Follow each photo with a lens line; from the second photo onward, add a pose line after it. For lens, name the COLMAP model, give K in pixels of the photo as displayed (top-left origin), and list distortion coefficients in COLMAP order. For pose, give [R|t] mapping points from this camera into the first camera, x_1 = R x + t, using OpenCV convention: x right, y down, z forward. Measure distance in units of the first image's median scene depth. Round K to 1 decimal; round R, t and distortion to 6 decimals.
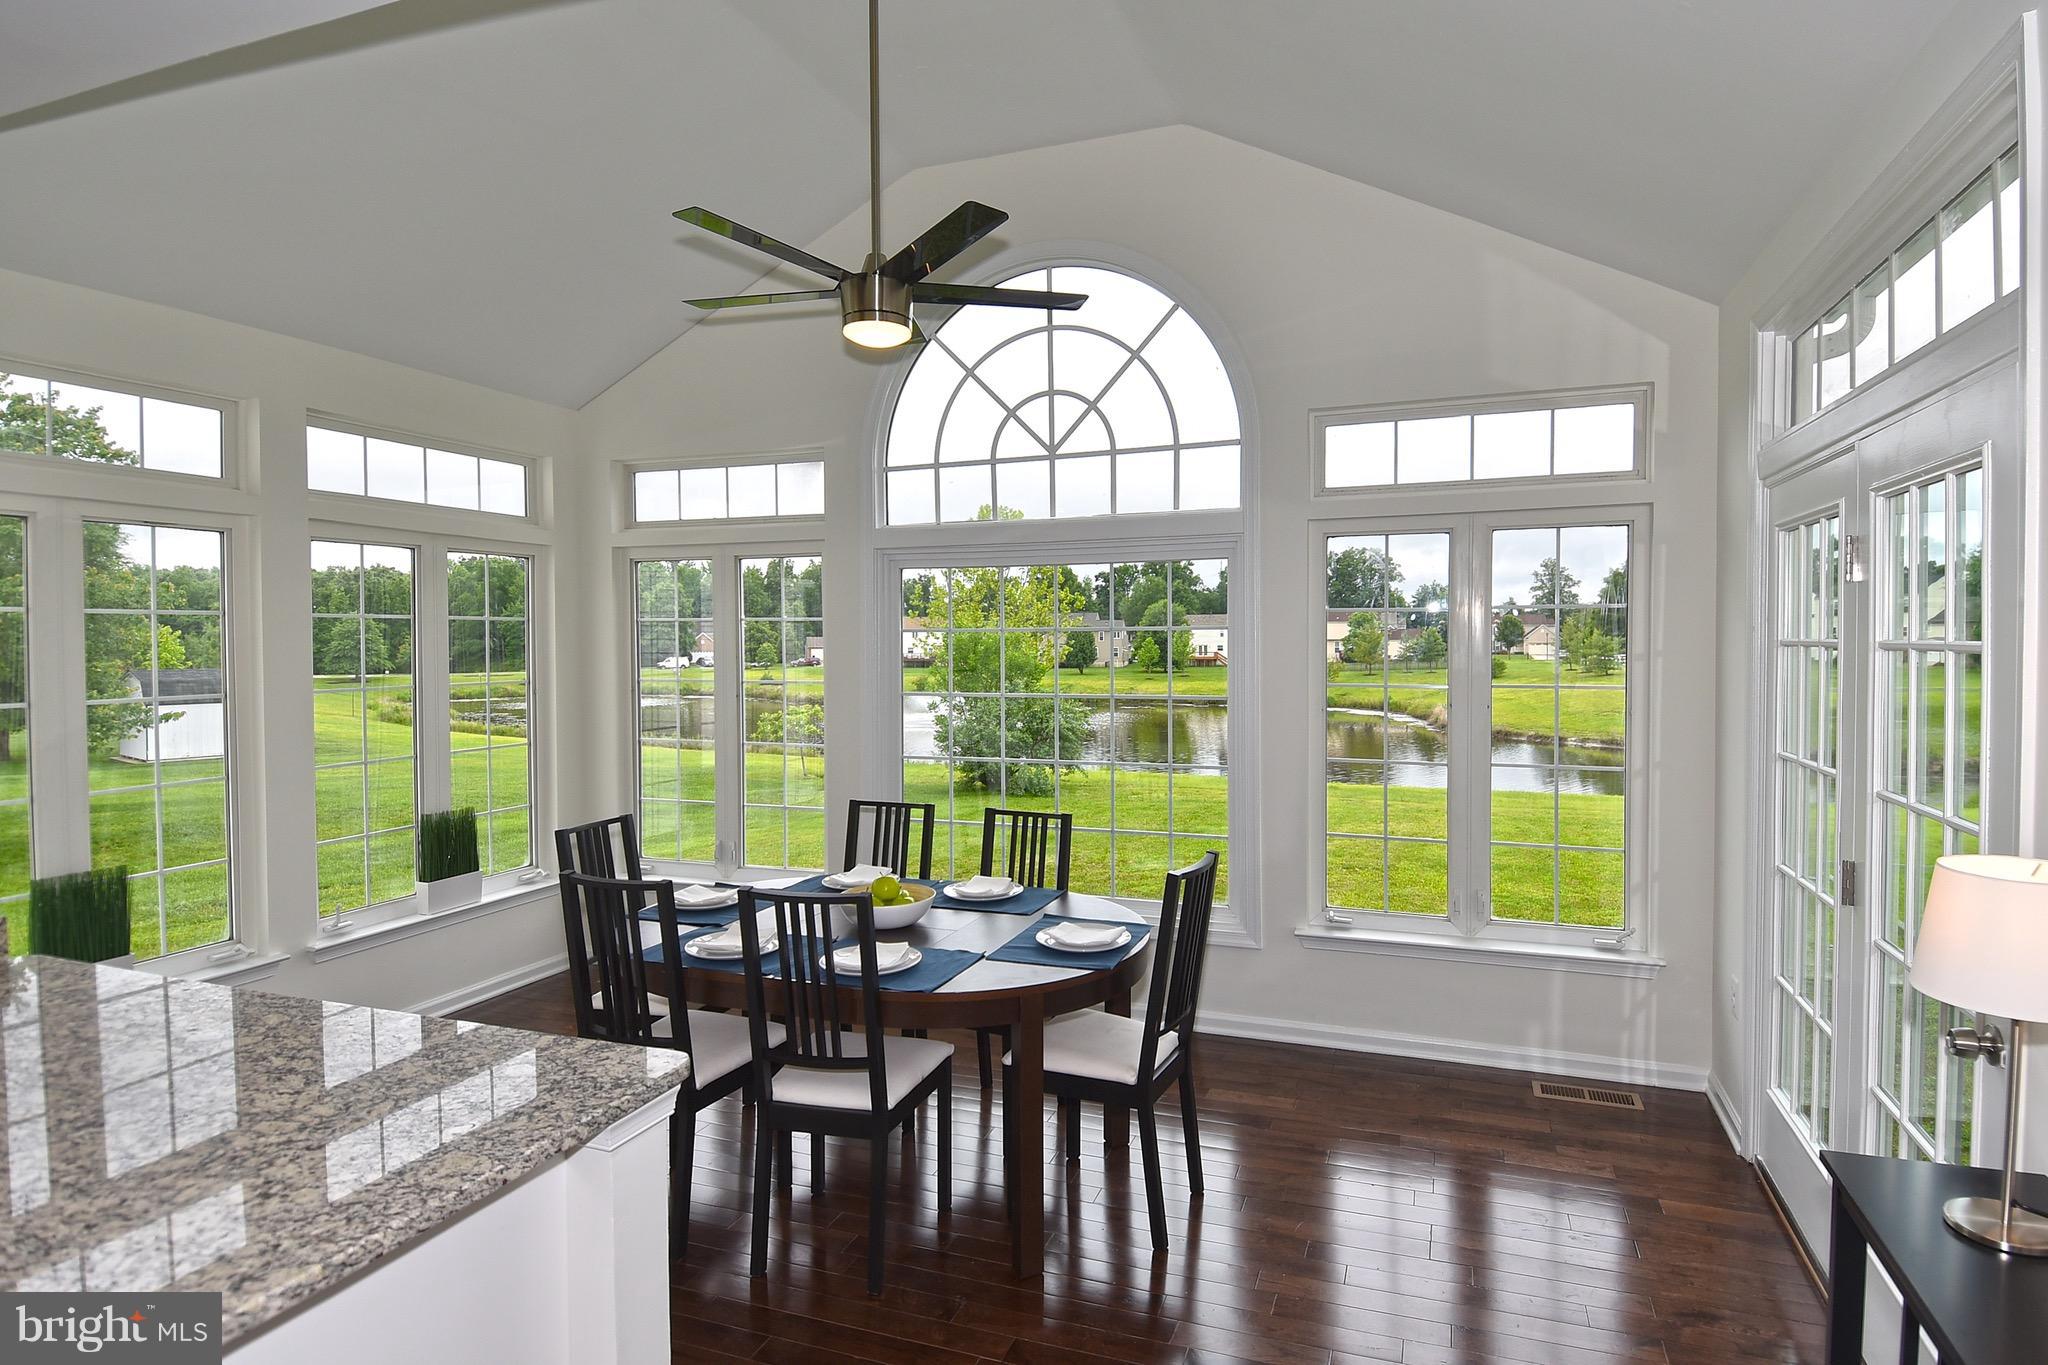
lens RADIAL K [[1093.5, 0, 1064.5], [0, 1093.5, 643.4], [0, 0, 1]] dist [0.042657, -0.044235]
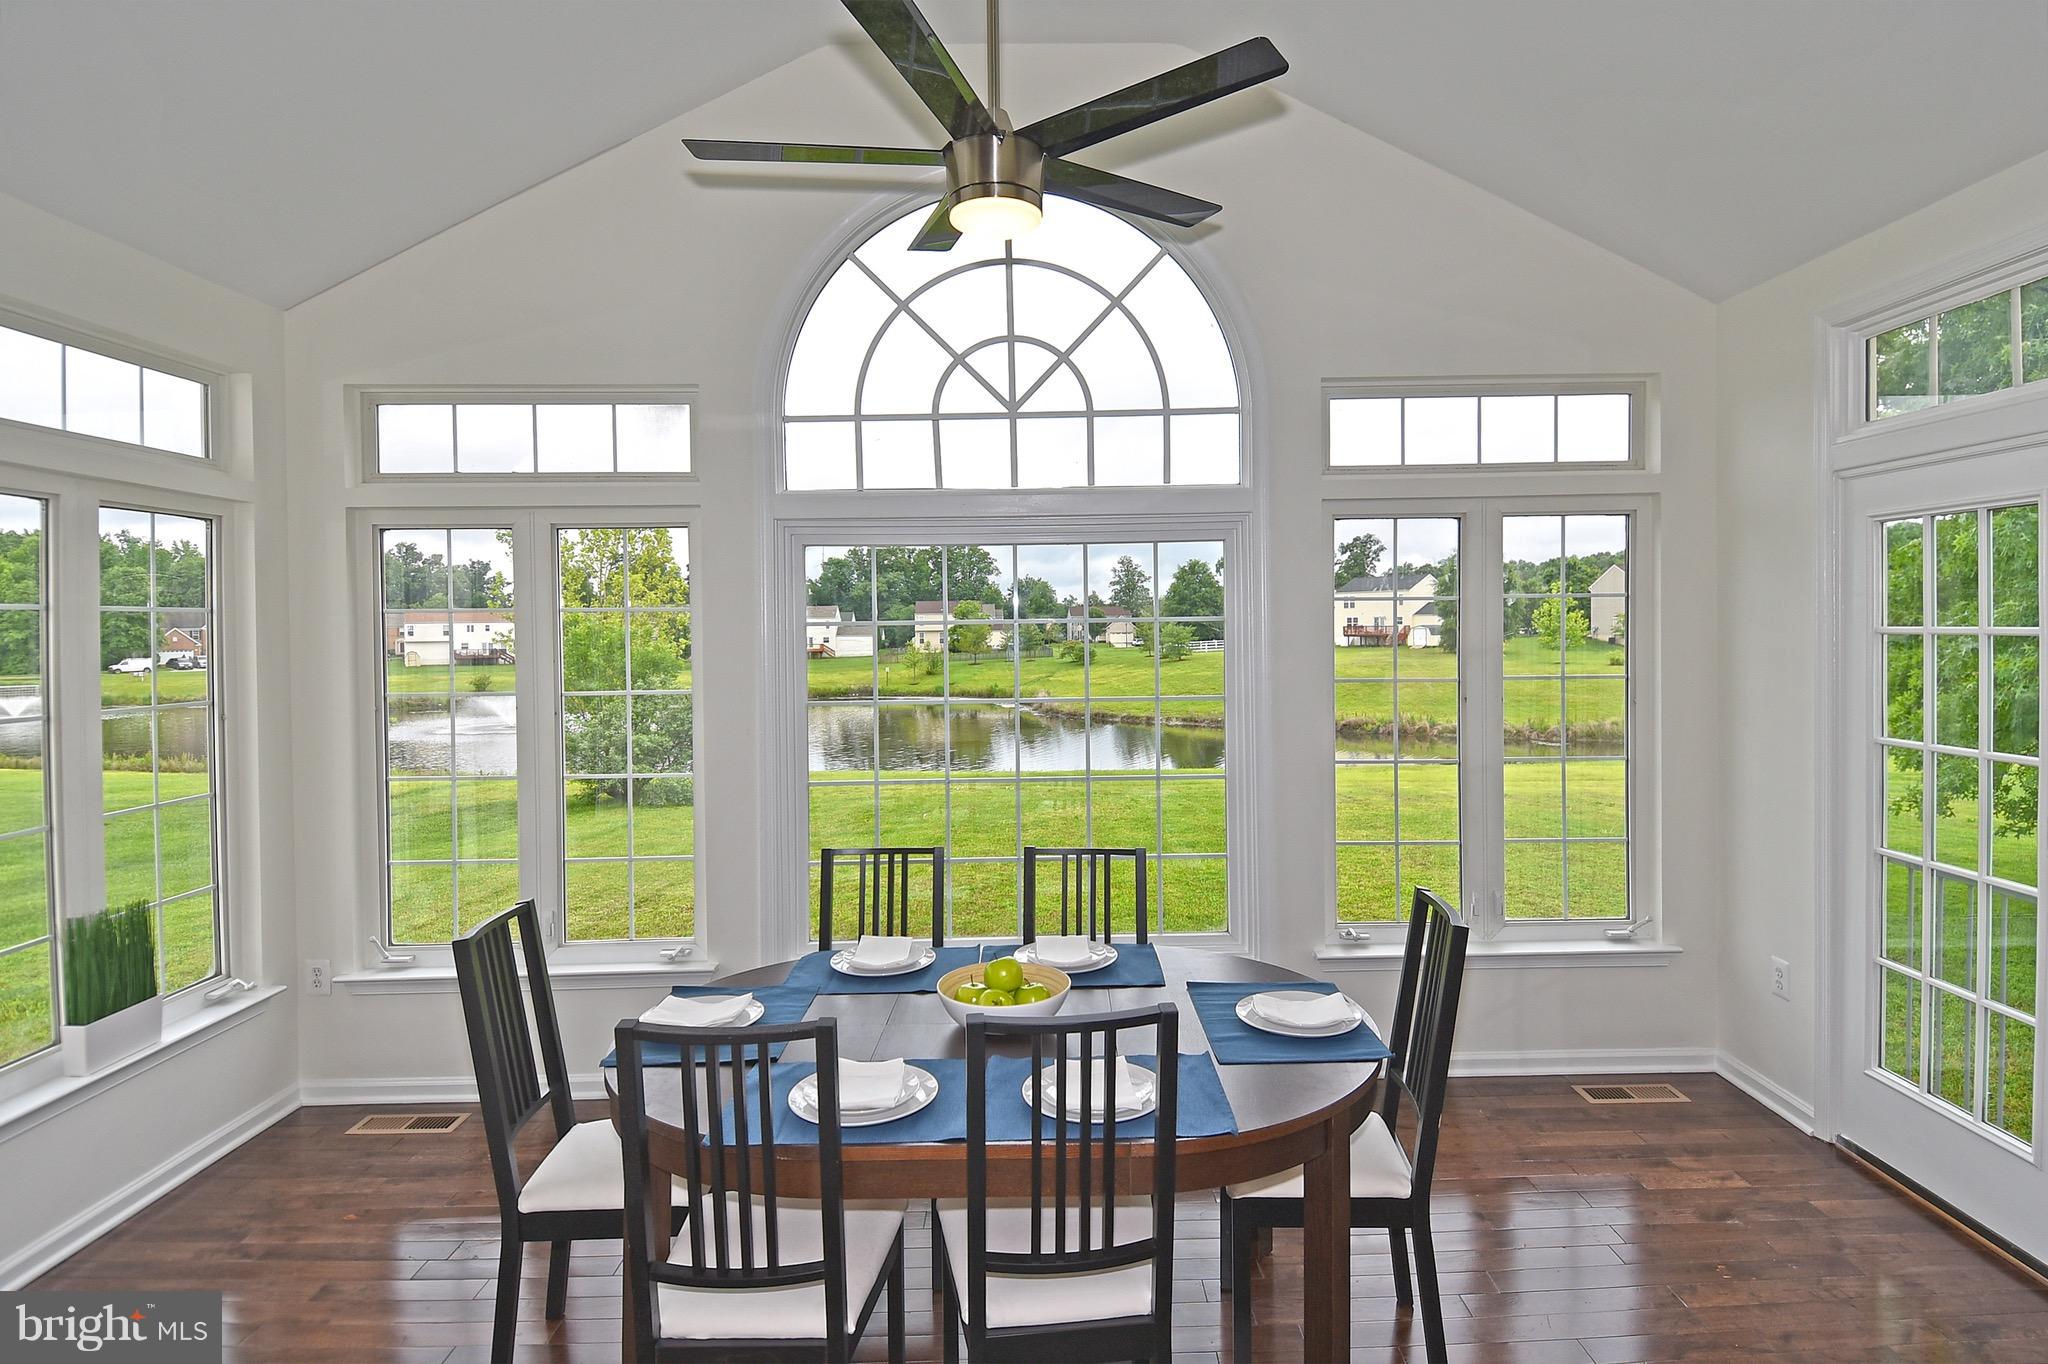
lens RADIAL K [[1093.5, 0, 1064.5], [0, 1093.5, 642.9], [0, 0, 1]] dist [0.042657, -0.044235]
pose [[0.933839, -0.012353, 0.357480, -0.279369], [0.009585, 0.999909, 0.009514, -0.005383], [-0.357565, -0.005458, 0.933872, 0.213187]]
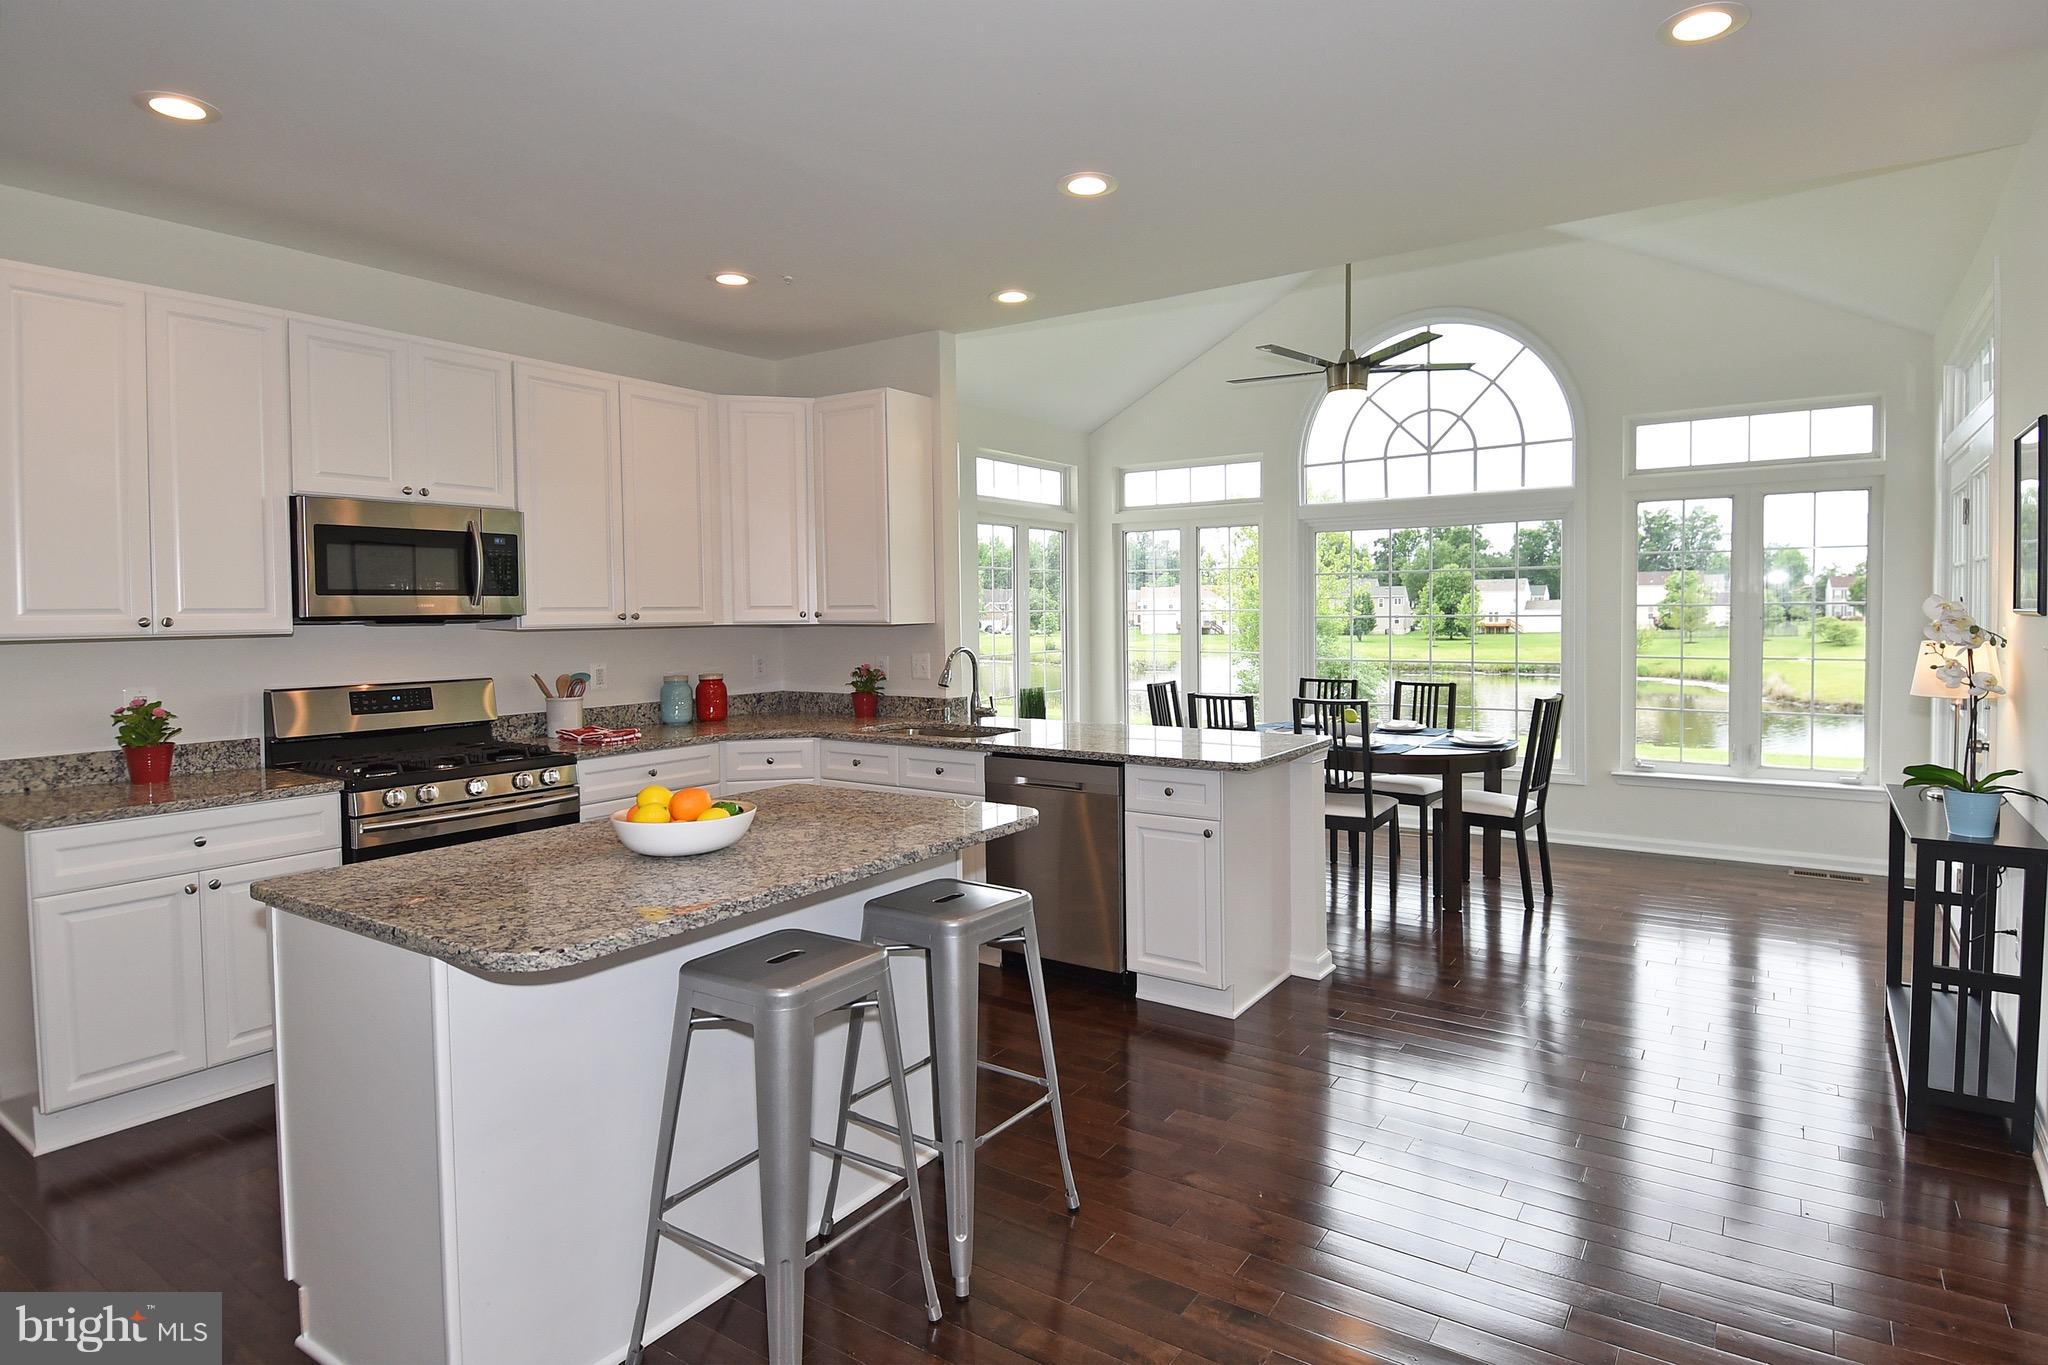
lens RADIAL K [[1093.5, 0, 1064.5], [0, 1093.5, 643.4], [0, 0, 1]] dist [0.042657, -0.044235]
pose [[0.970120, 0.002079, -0.242617, -0.130341], [0.004645, 0.999621, 0.027138, 0.041453], [0.242582, -0.027454, 0.969742, -0.557883]]
